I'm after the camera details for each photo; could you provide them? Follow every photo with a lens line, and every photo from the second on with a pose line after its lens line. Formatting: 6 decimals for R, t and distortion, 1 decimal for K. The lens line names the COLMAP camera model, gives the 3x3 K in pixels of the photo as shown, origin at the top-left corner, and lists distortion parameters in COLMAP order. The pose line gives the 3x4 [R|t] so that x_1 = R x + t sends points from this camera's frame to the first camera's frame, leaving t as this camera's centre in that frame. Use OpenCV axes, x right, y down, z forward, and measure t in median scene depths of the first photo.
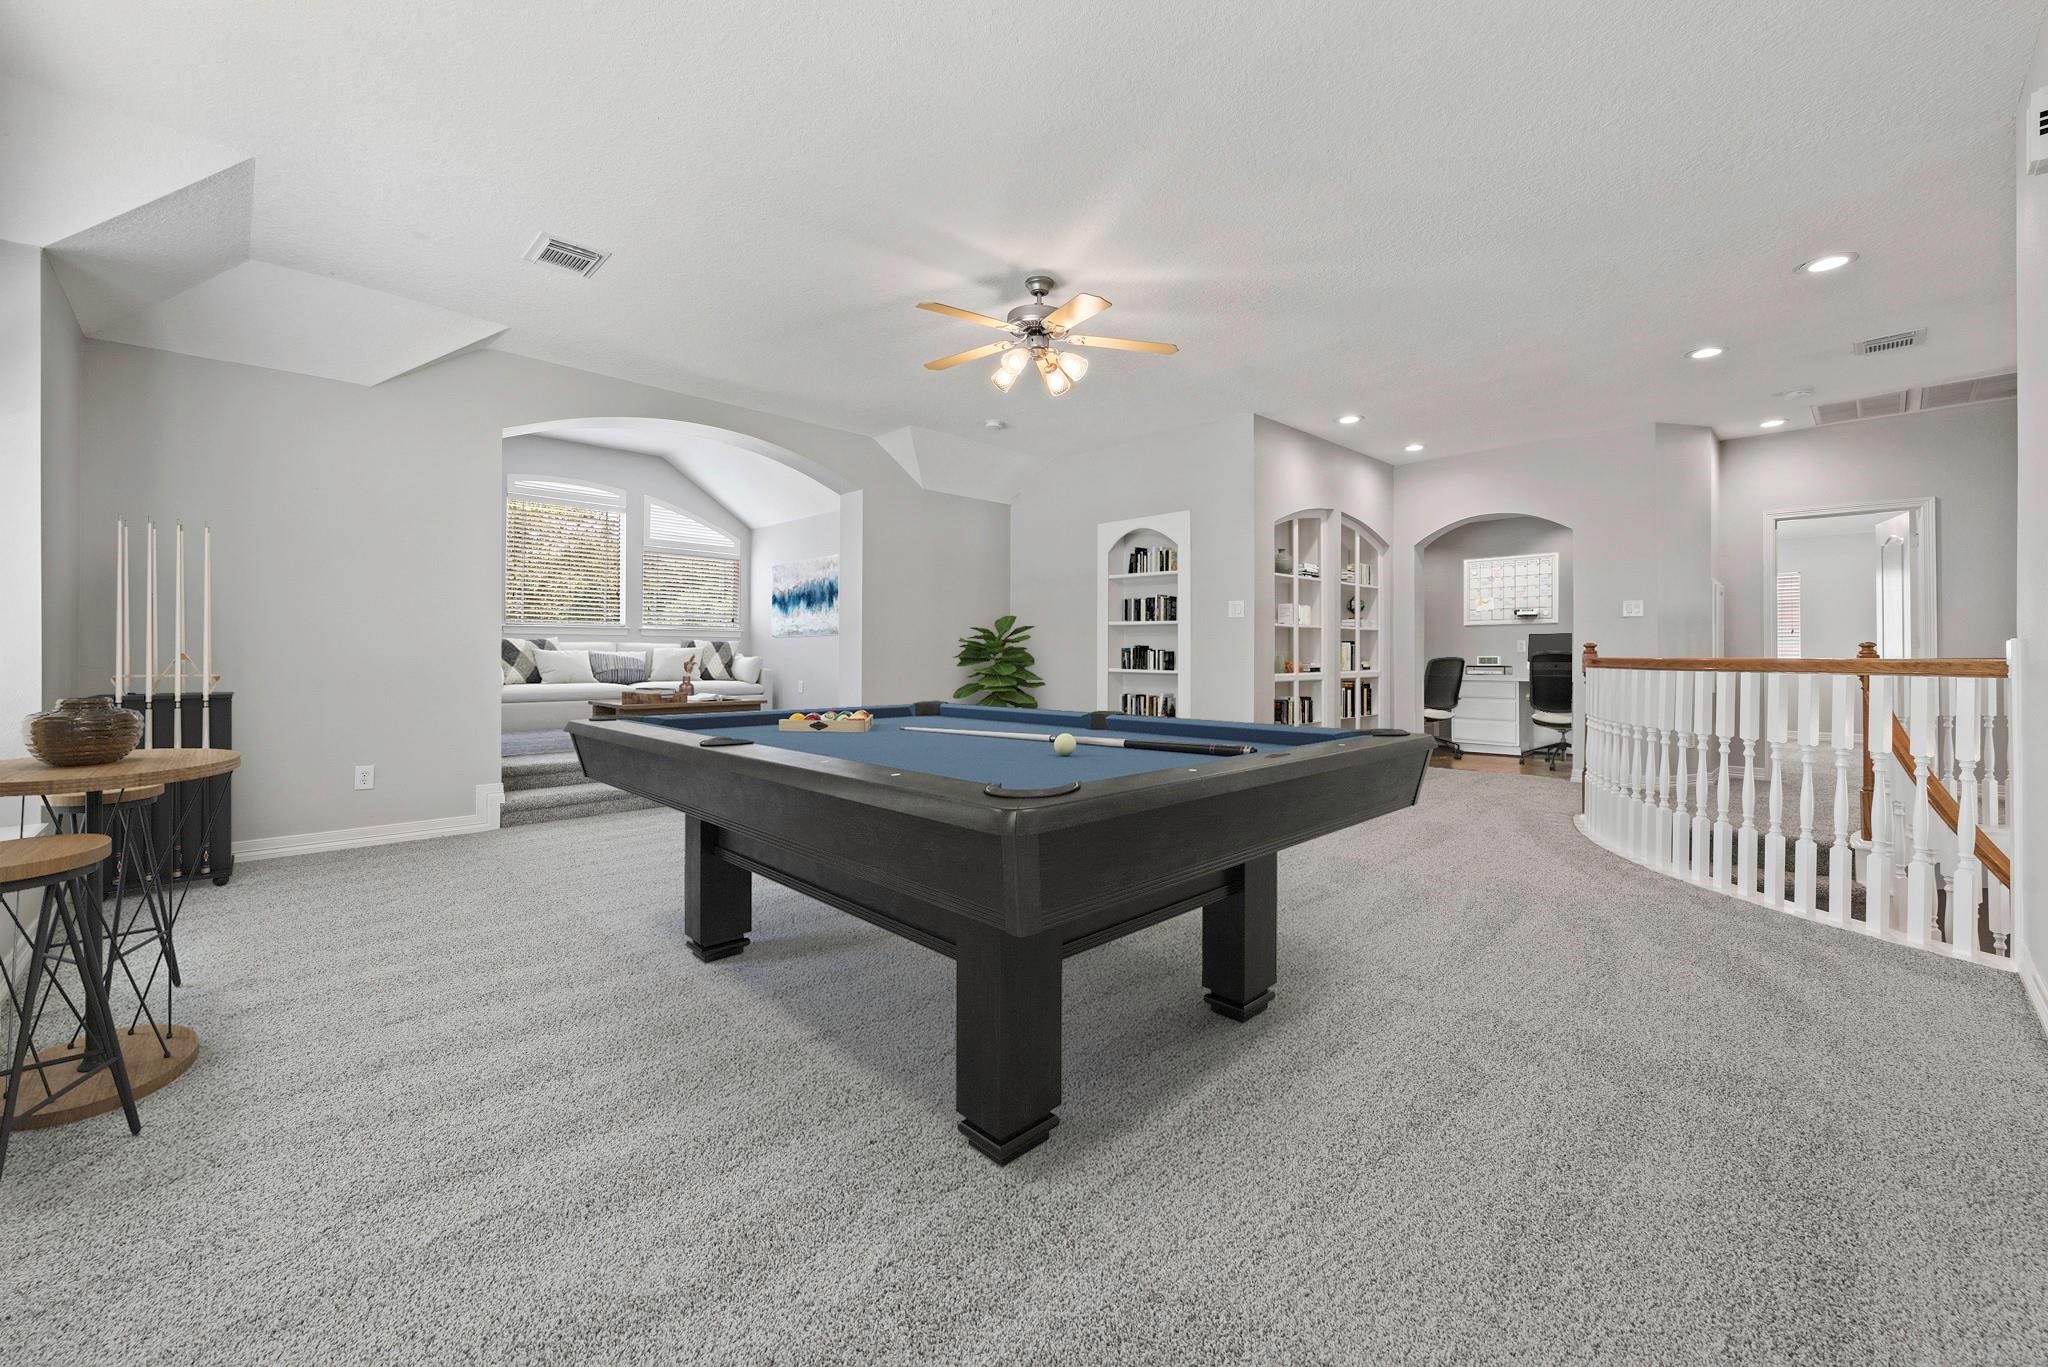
lens RADIAL K [[809.1, 0, 1024.6], [0, 809.1, 675.0], [0, 0, 1]] dist [0.008611, -0.000158]
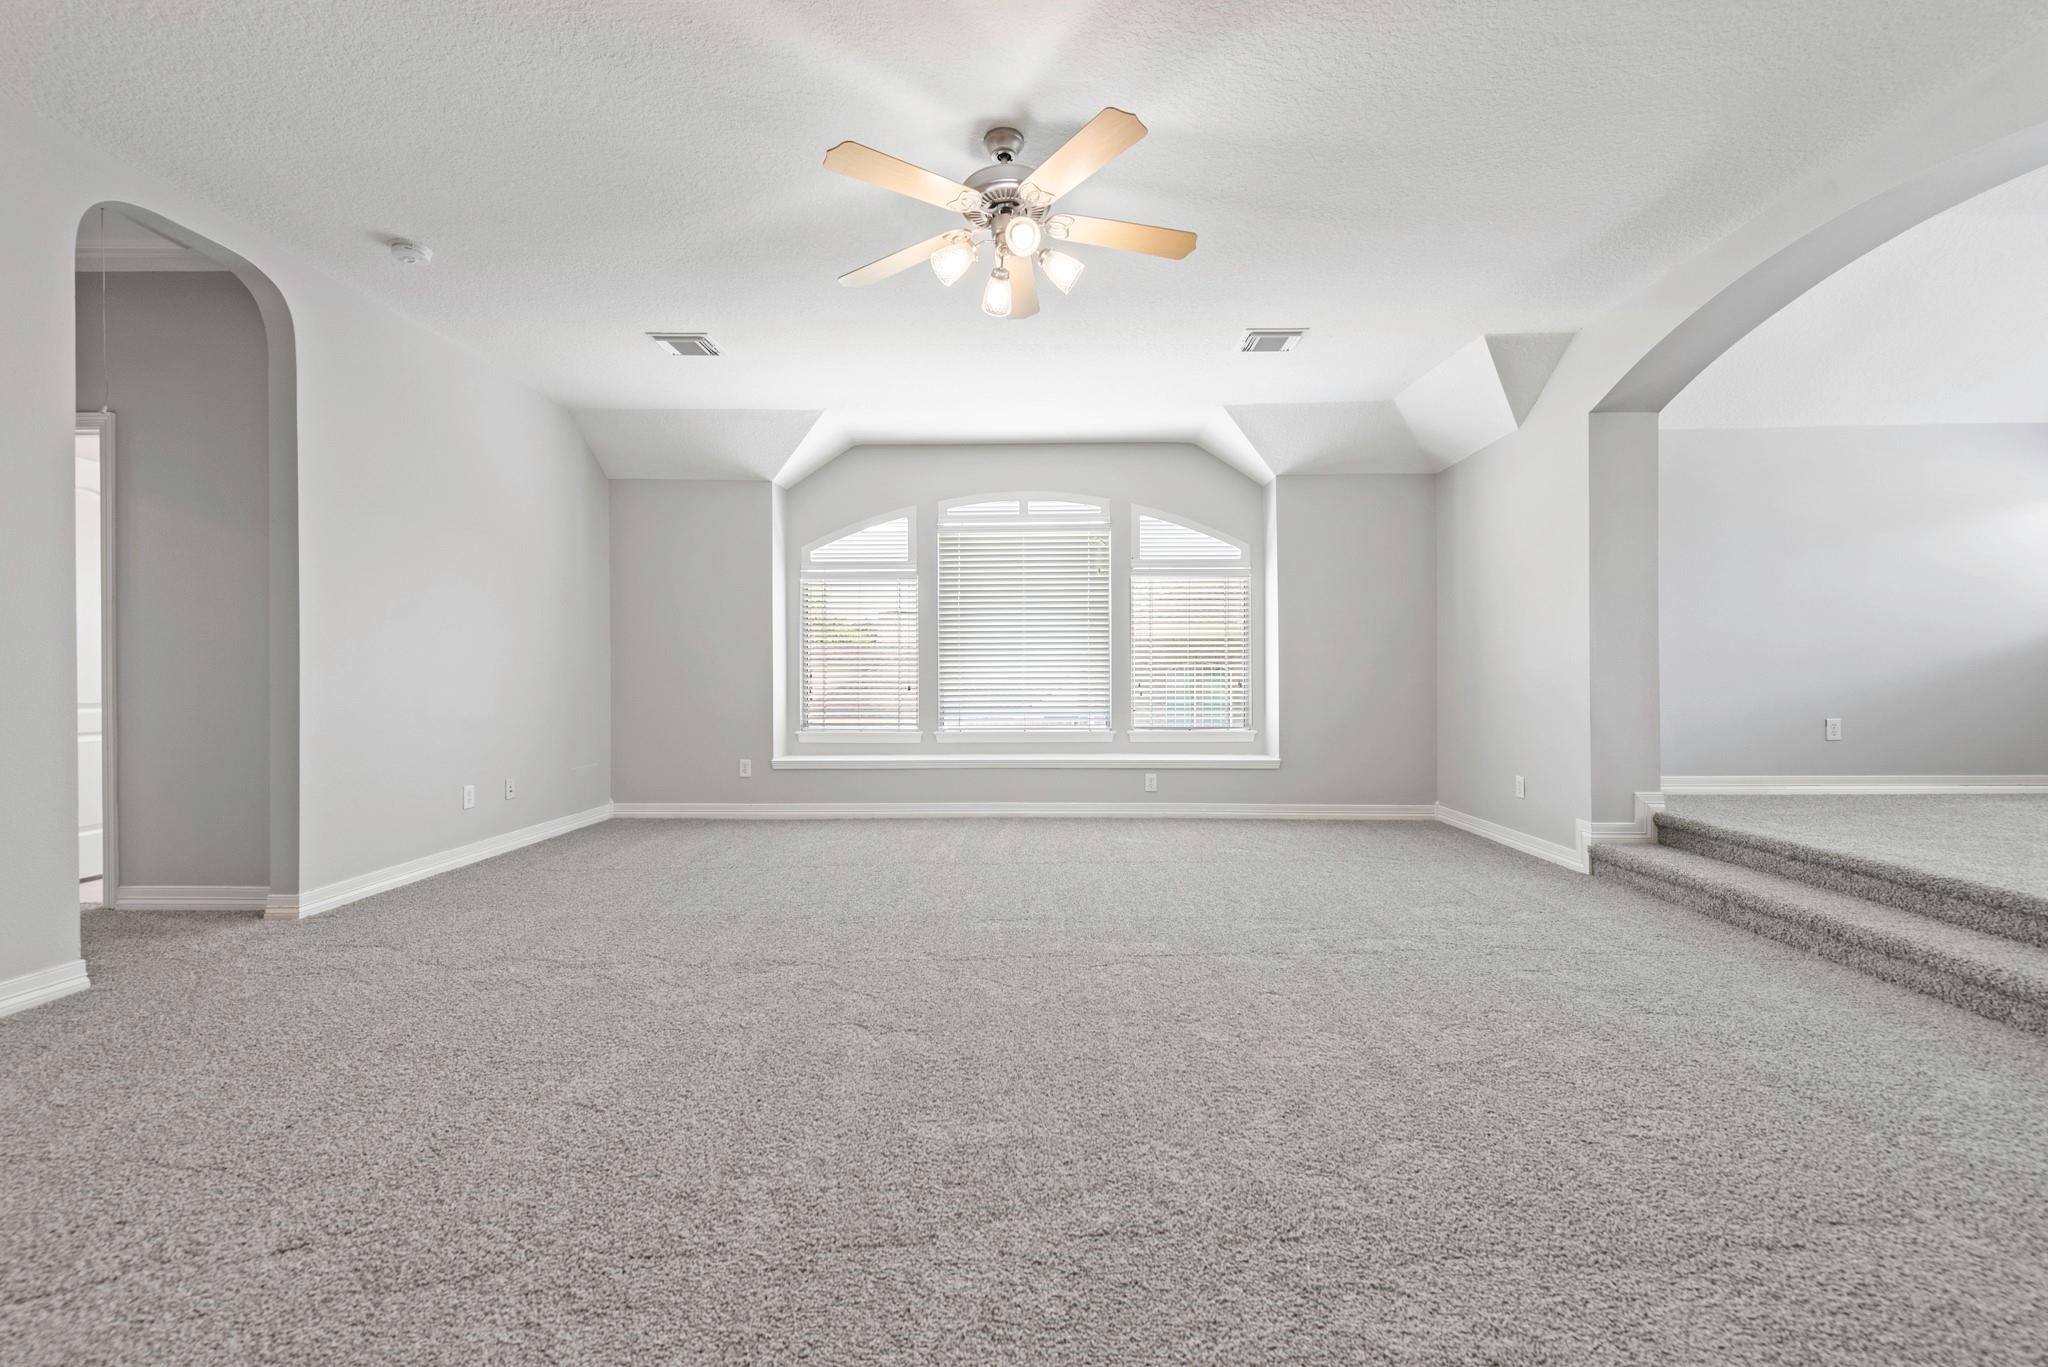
lens RADIAL K [[800.5, 0, 1024.0], [0, 800.5, 683.5], [0, 0, 1]] dist [0.000144, -0.000078]
pose [[-0.701122, 0.003064, -0.713034, 0.378964], [-0.013196, 0.999764, 0.017272, -0.020347], [0.712919, 0.021519, -0.700916, 1.166919]]
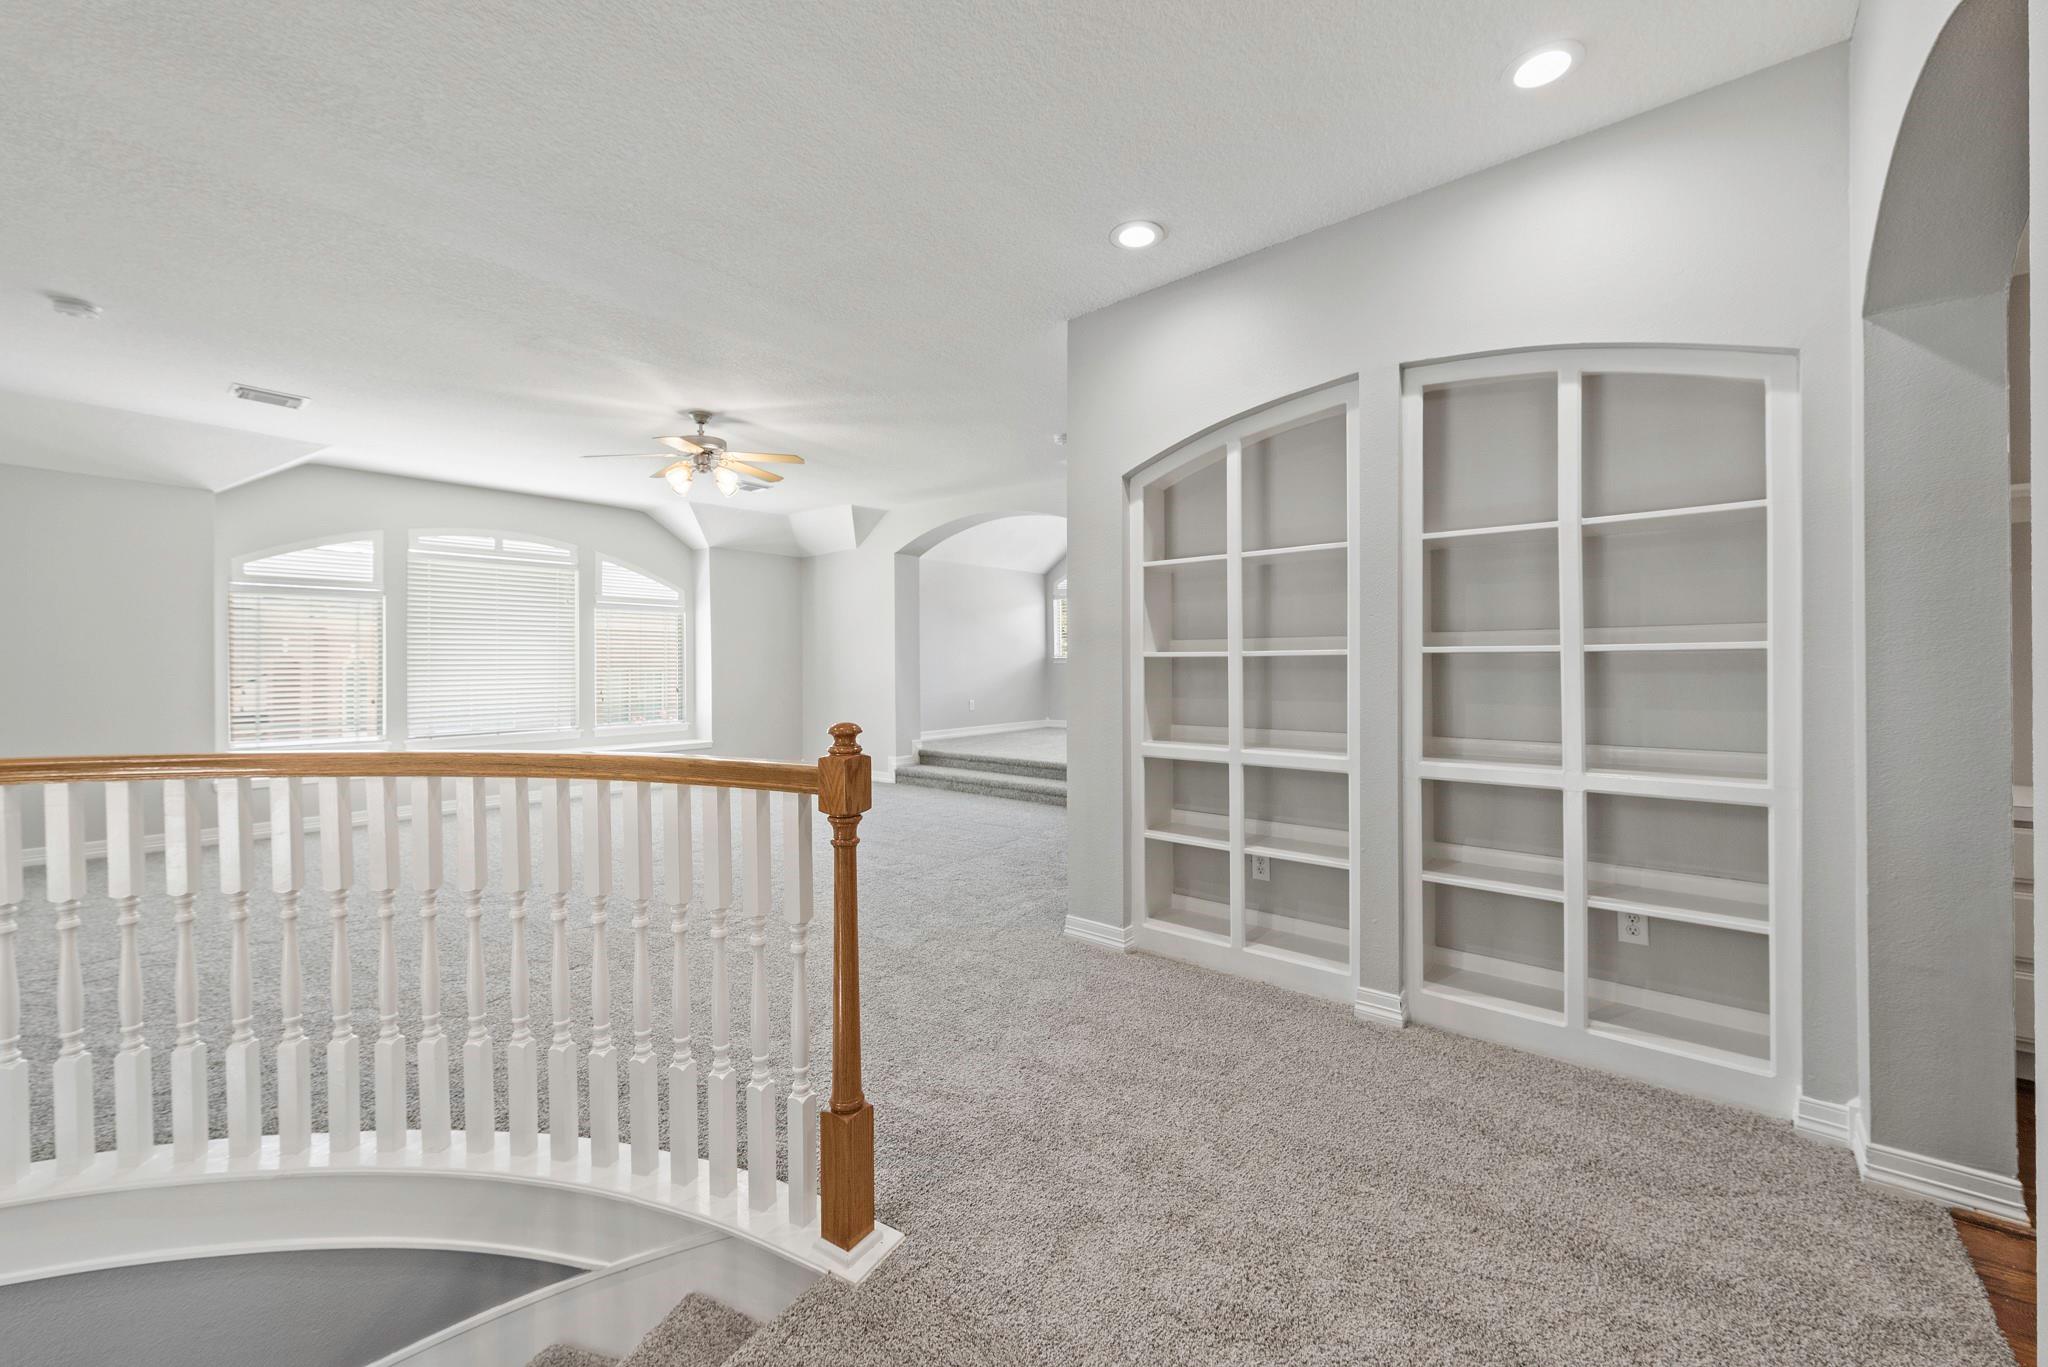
lens RADIAL K [[809.1, 0, 1024.6], [0, 809.1, 675.0], [0, 0, 1]] dist [0.008611, -0.000158]
pose [[0.124014, 0.010721, -0.992223, 1.088917], [-0.012975, 0.999874, 0.009182, -0.059989], [0.992196, 0.011736, 0.124137, 1.059262]]
